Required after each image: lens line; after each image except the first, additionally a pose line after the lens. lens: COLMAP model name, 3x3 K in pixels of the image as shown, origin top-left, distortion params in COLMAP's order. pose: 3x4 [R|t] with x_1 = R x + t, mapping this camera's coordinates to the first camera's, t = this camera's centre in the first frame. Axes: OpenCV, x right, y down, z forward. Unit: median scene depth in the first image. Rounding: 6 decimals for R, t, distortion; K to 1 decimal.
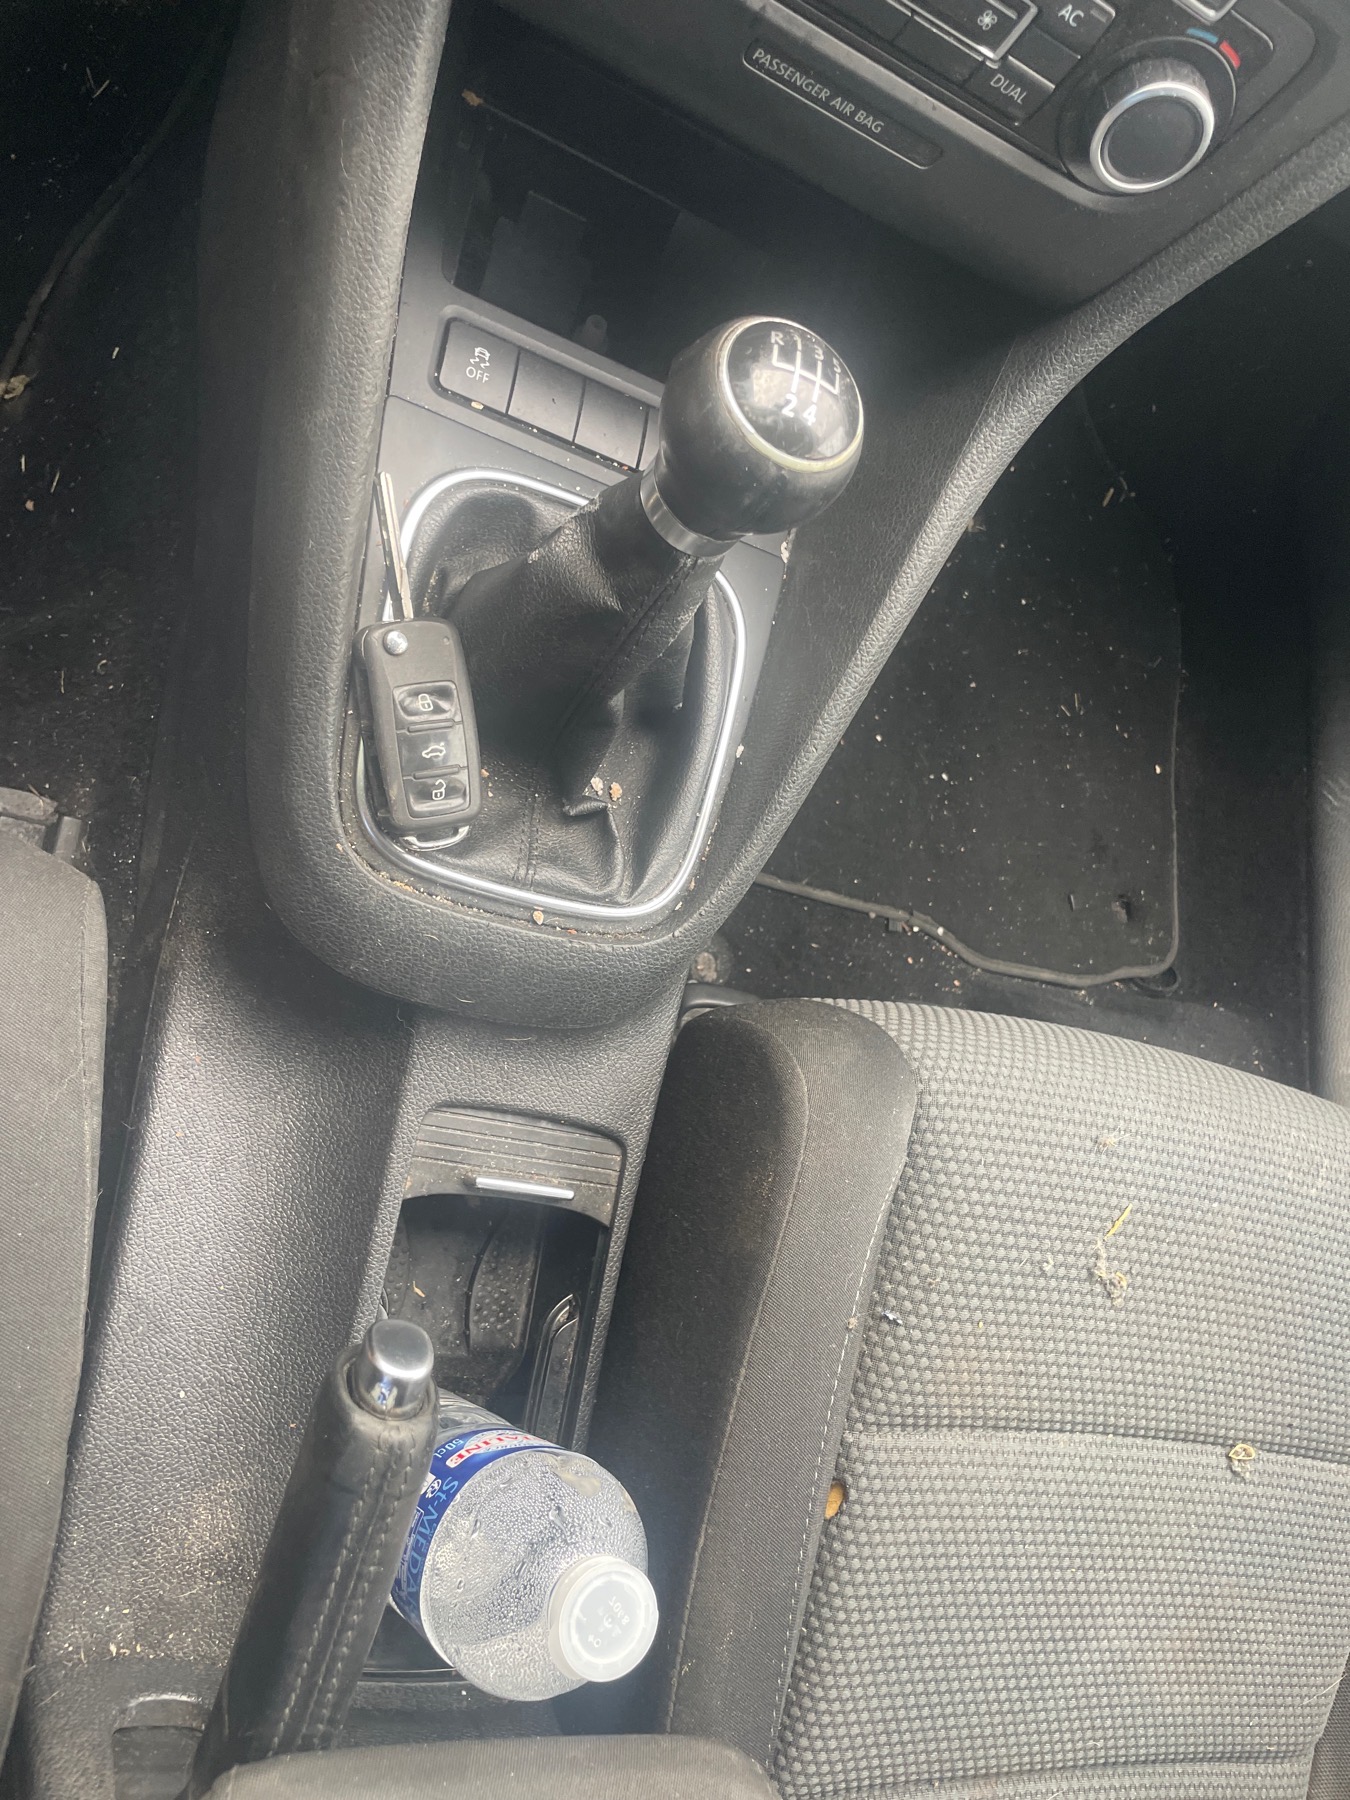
lens RADIAL K [[1352.8, 0, 681.8], [0, 1352.8, 858.9], [0, 0, 1]] dist [0.072124, -0.103206]
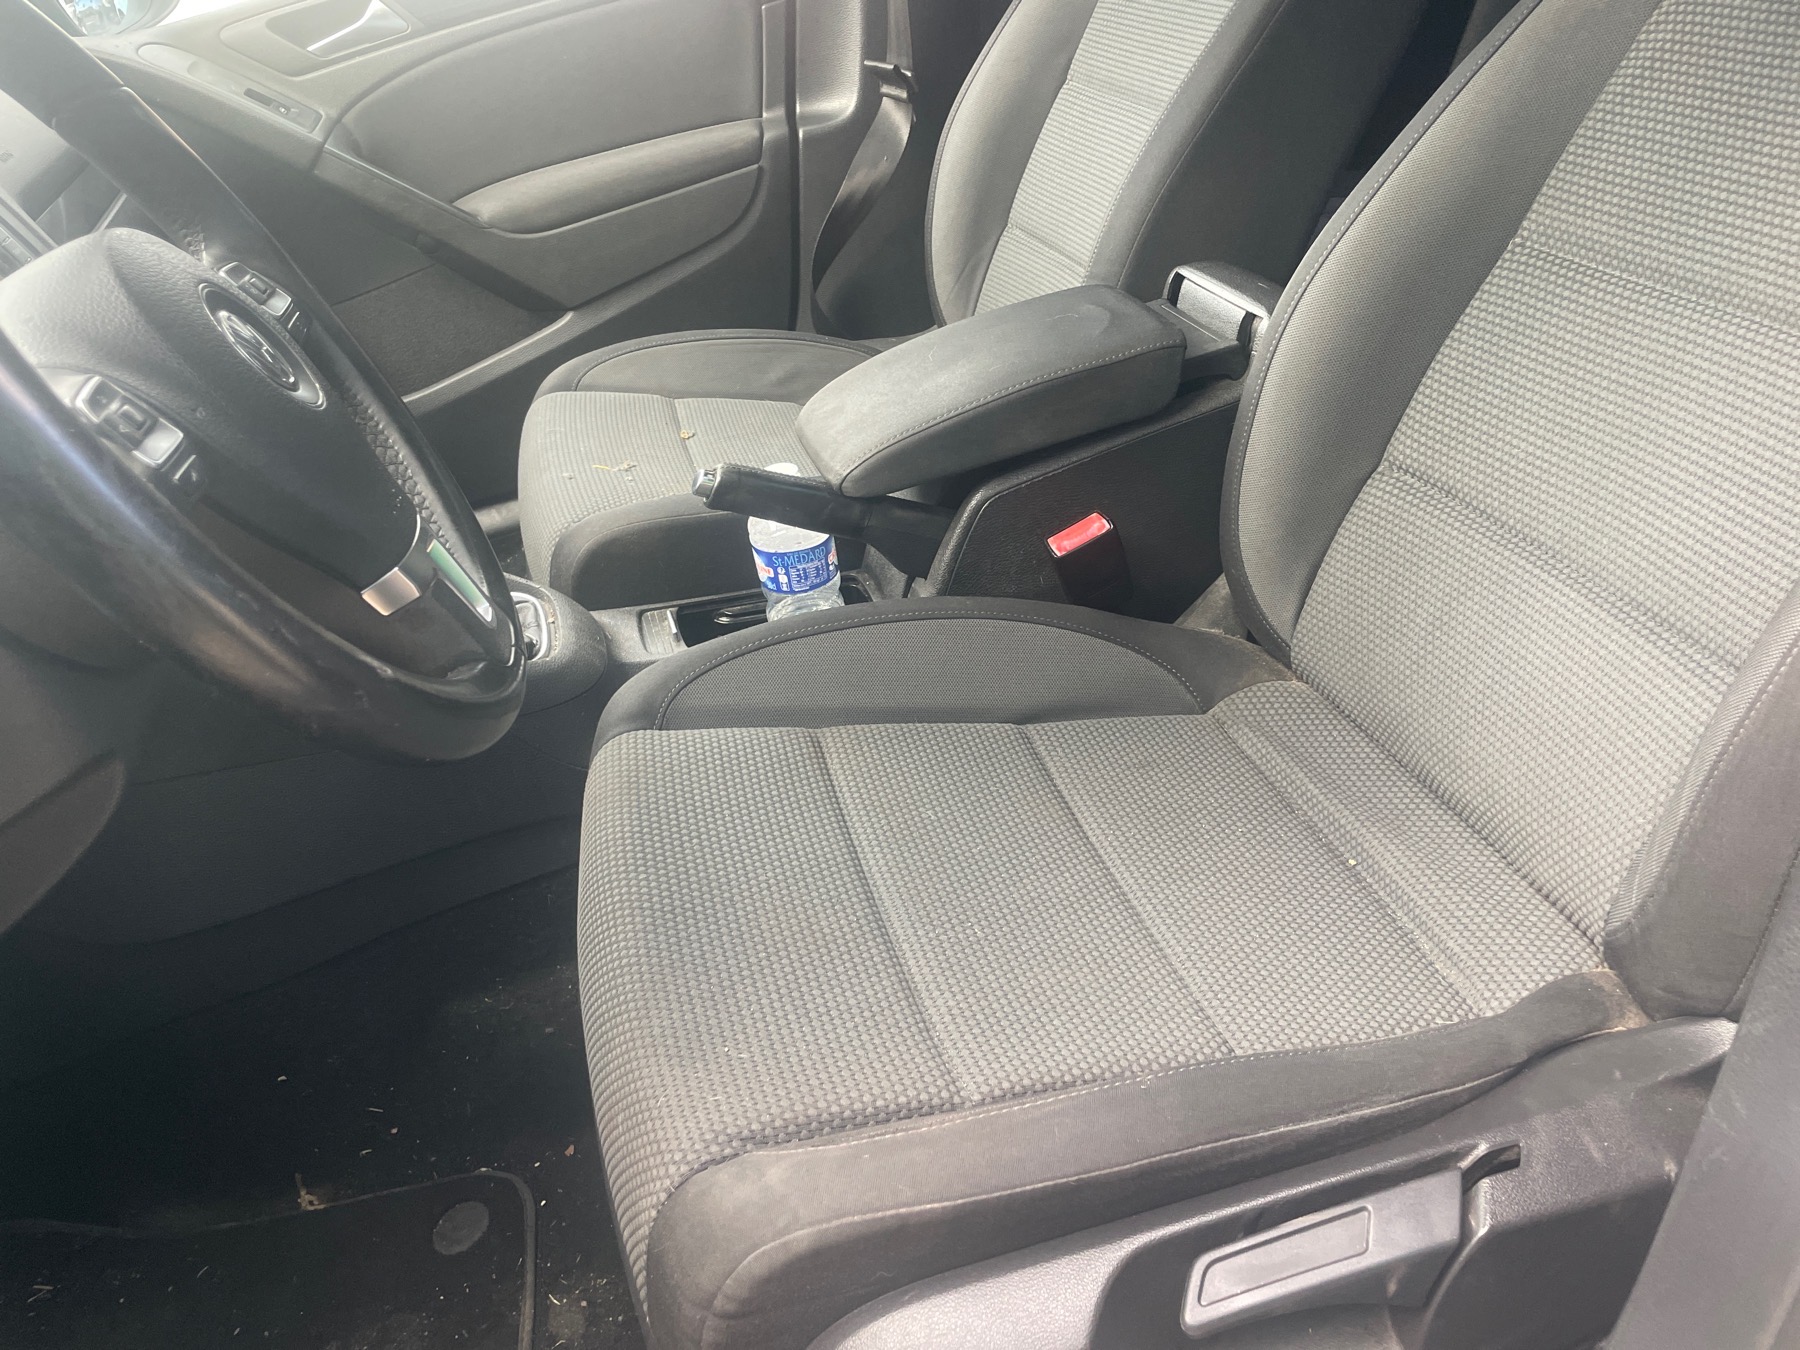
lens RADIAL K [[1352.8, 0, 900.0], [0, 1352.8, 675.0], [0, 0, 1]] dist [0.072124, -0.103206]
pose [[-0.429786, -0.794326, 0.429338, -1.373550], [0.866137, -0.228329, 0.444604, -0.473312], [-0.255130, 0.562950, 0.786127, -0.863758]]
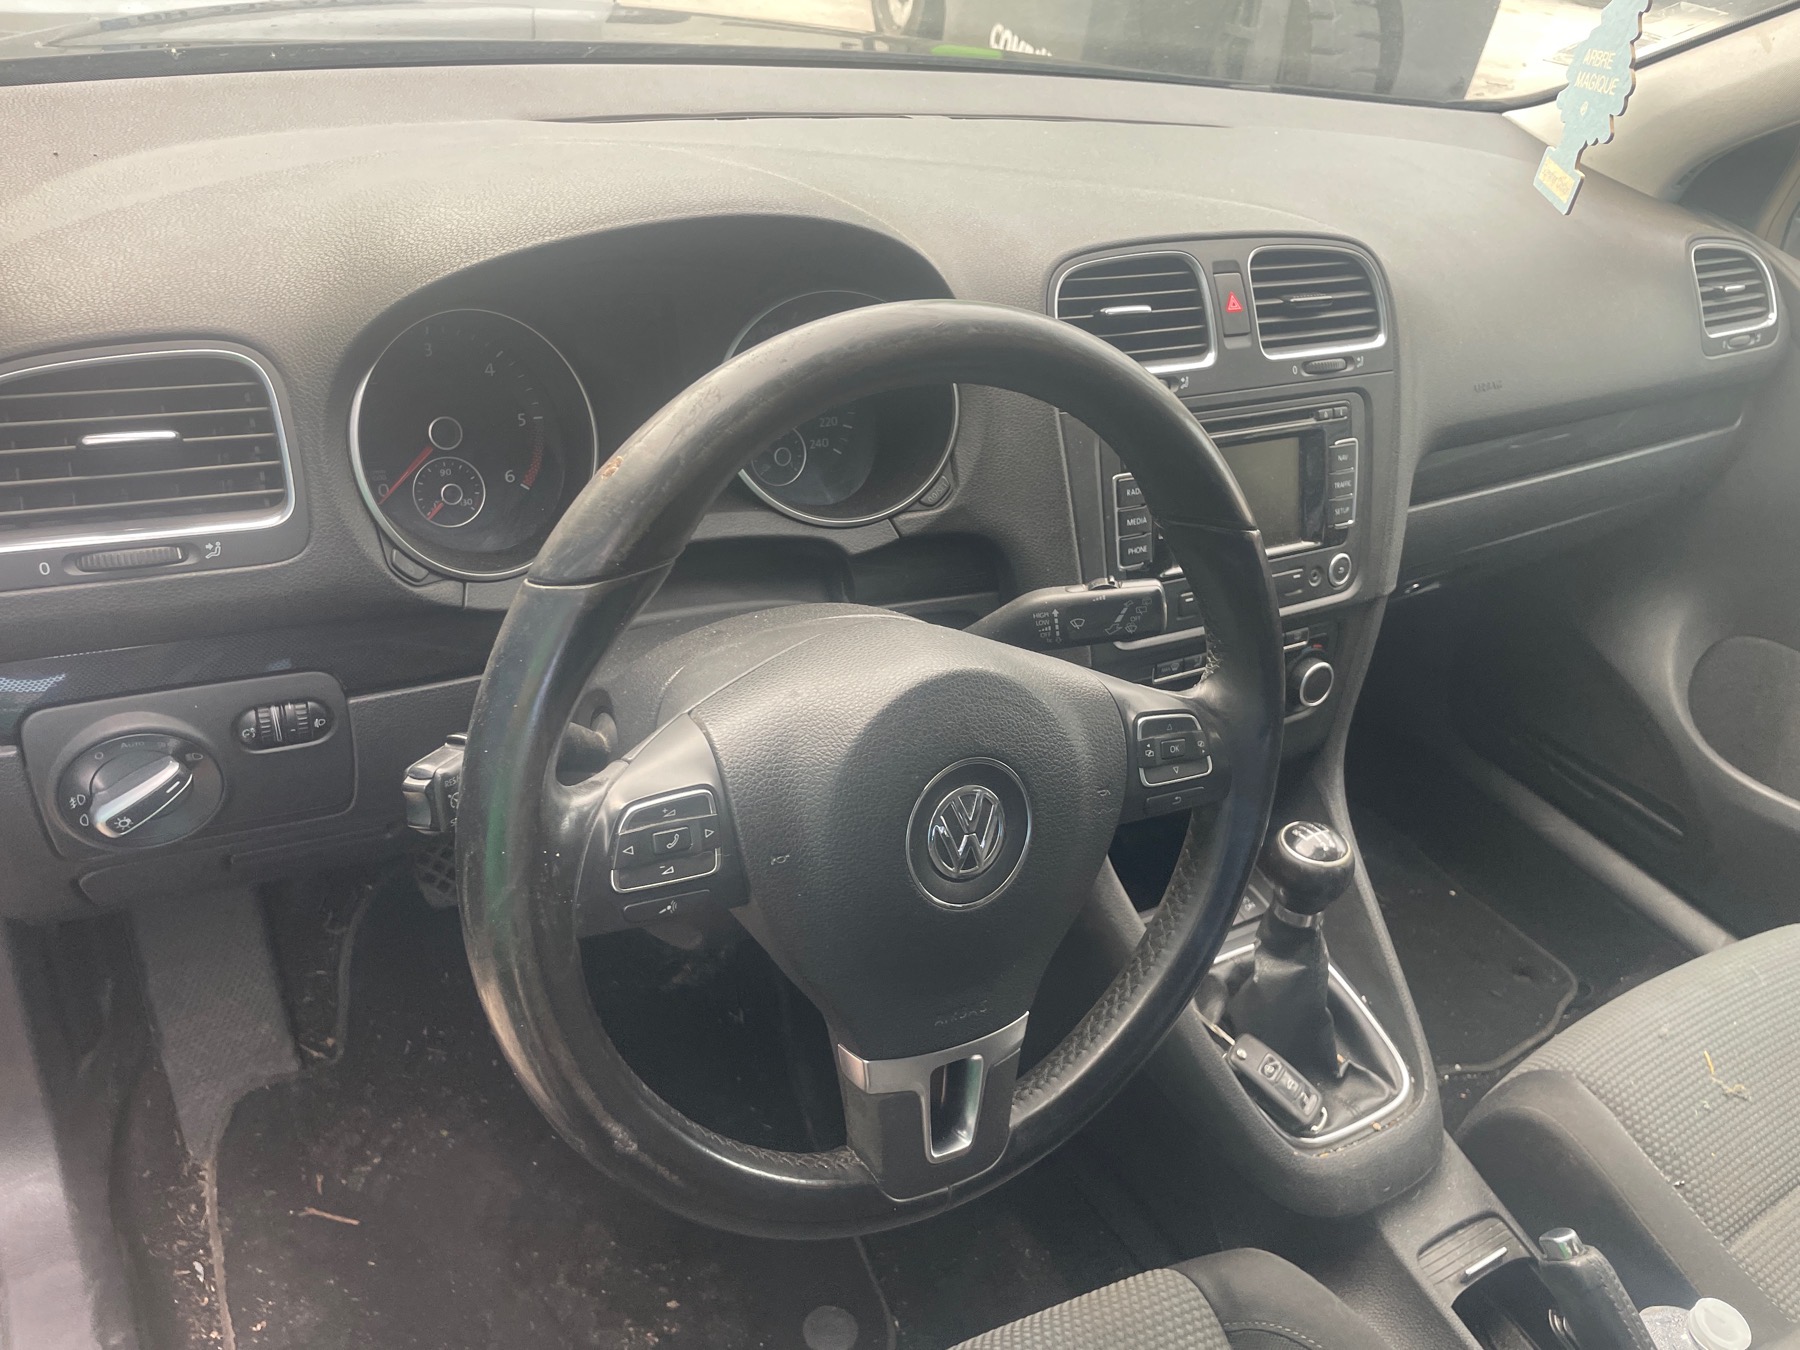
lens RADIAL K [[1333.9, 0, 898.5], [0, 1333.9, 687.5], [0, 0, 1]] dist [0.085681, -0.108462]
pose [[0.741466, -0.633675, 0.220647, -0.620845], [0.660479, 0.631281, -0.406513, -0.018016], [0.118306, 0.447148, 0.886602, -1.026719]]
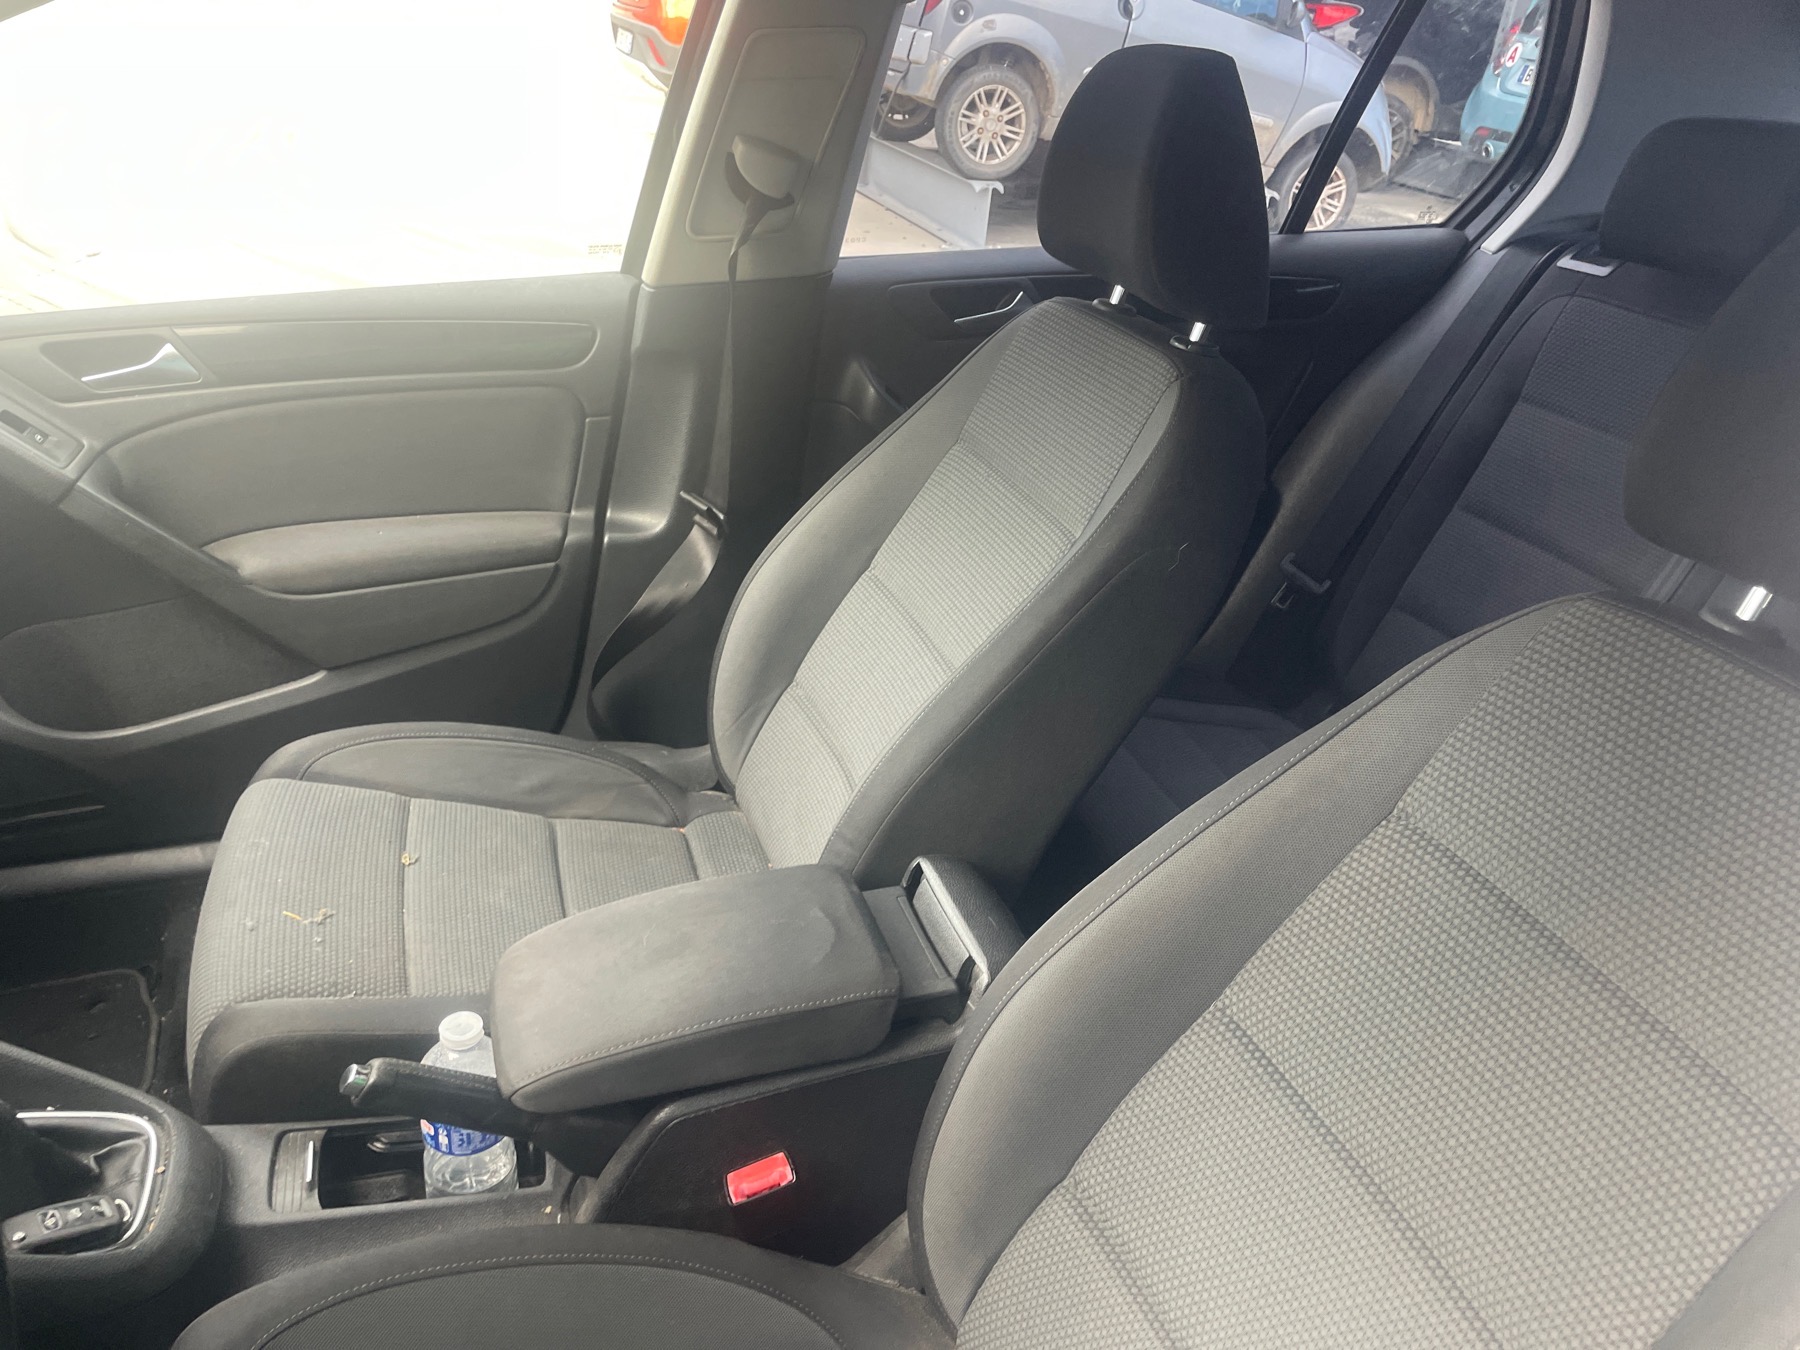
lens RADIAL K [[1333.9, 0, 898.5], [0, 1333.9, 687.5], [0, 0, 1]] dist [0.085681, -0.108462]
pose [[-0.353642, -0.813710, 0.461316, -0.817219], [0.815287, -0.026384, 0.578456, -0.204342], [-0.458524, 0.580672, 0.672738, -1.234821]]
